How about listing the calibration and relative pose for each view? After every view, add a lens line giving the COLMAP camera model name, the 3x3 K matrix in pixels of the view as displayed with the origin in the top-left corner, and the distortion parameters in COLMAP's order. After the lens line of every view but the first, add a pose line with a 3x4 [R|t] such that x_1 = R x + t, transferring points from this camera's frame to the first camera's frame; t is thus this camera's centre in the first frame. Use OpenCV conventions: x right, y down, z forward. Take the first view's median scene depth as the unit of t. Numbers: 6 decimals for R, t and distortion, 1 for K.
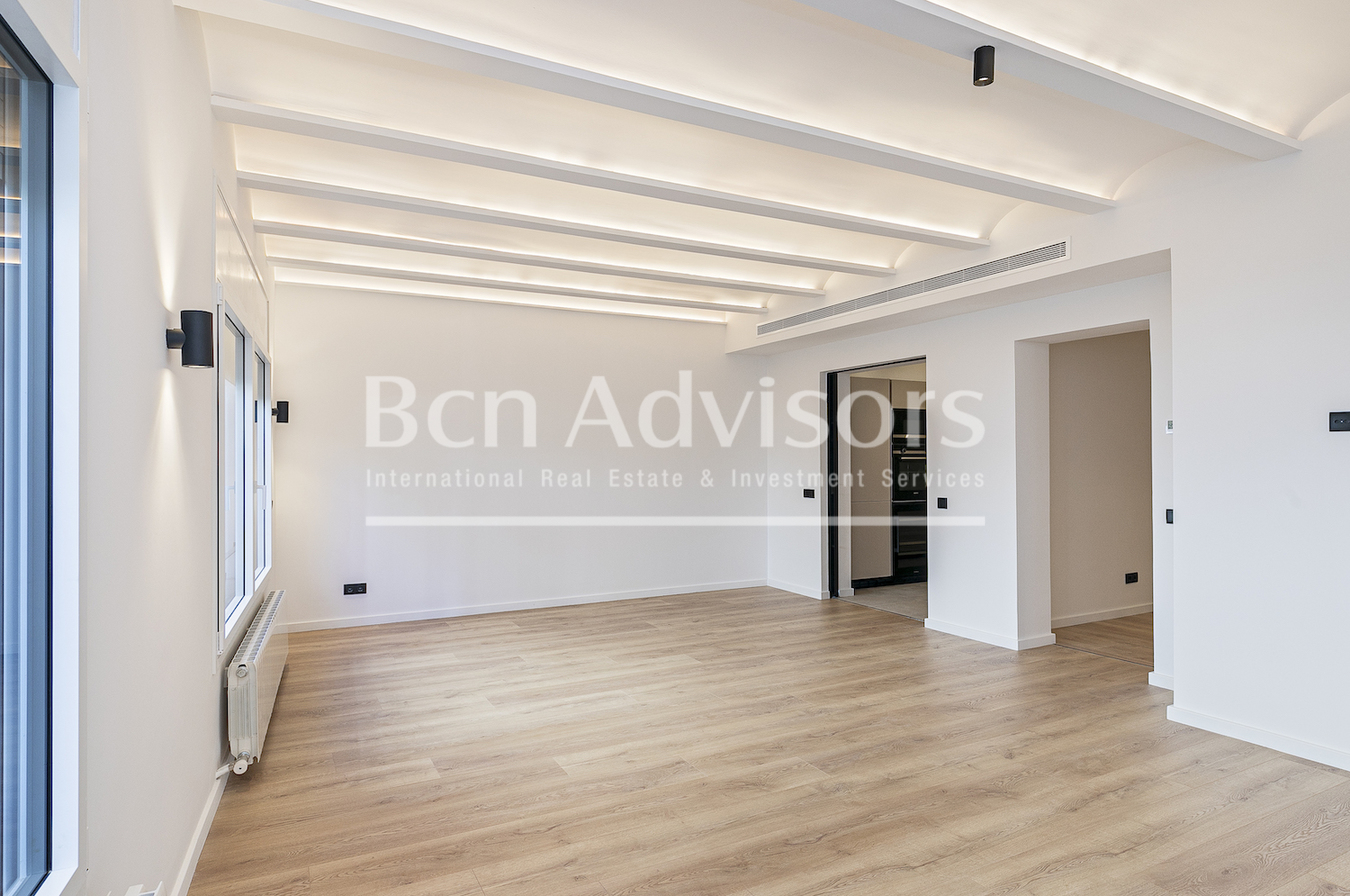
lens RADIAL K [[751.1, 0, 664.9], [0, 751.1, 447.7], [0, 0, 1]] dist [0.003653, 0.000084]
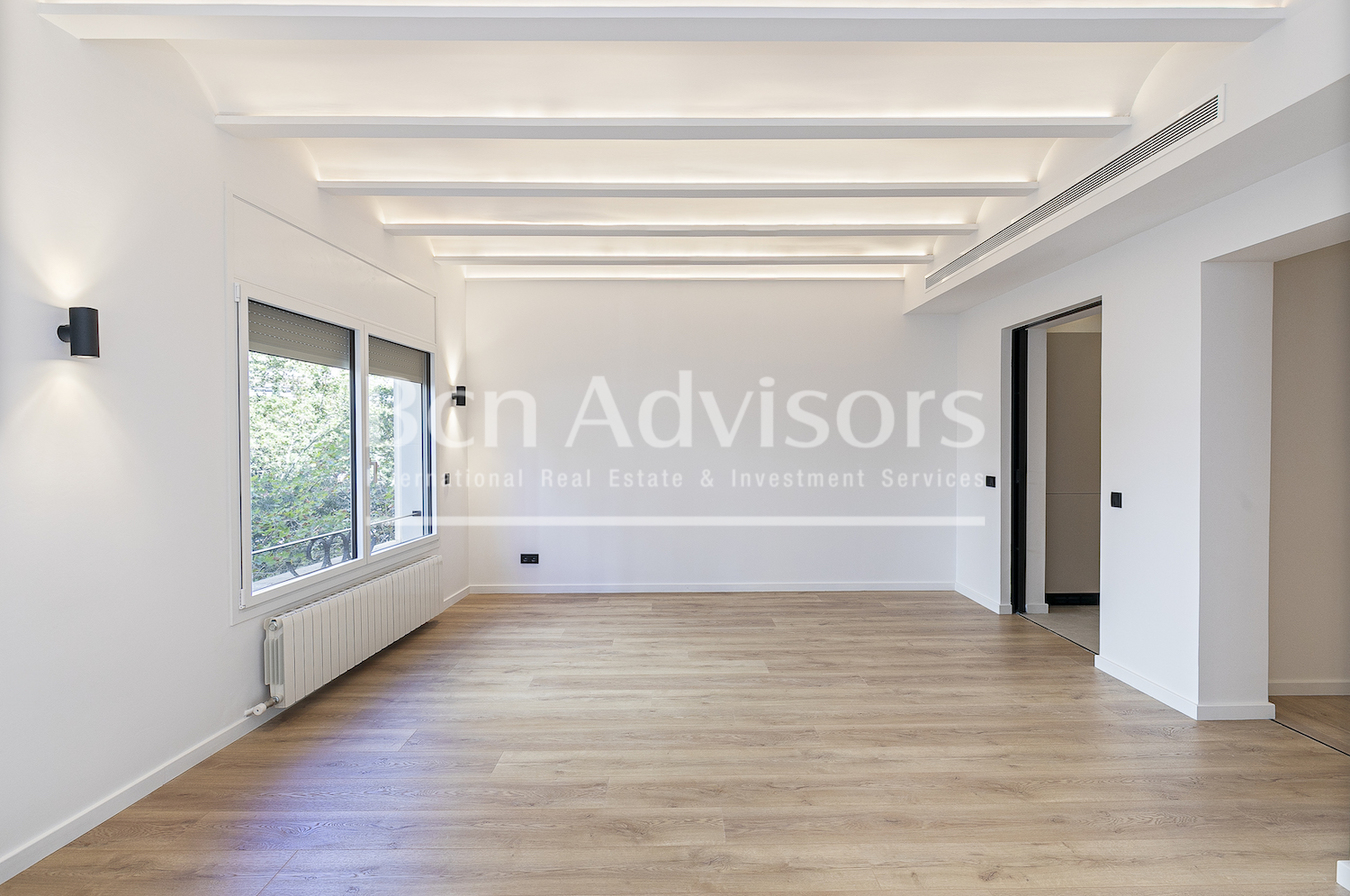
lens RADIAL K [[745.1, 0, 675.0], [0, 745.1, 448.0], [0, 0, 1]] dist [0.001481, 0.000434]
pose [[0.896783, 0.006114, -0.442428, 0.343676], [0.006274, 0.999628, 0.026530, 0.003011], [0.442426, -0.026567, 0.896412, 0.193618]]
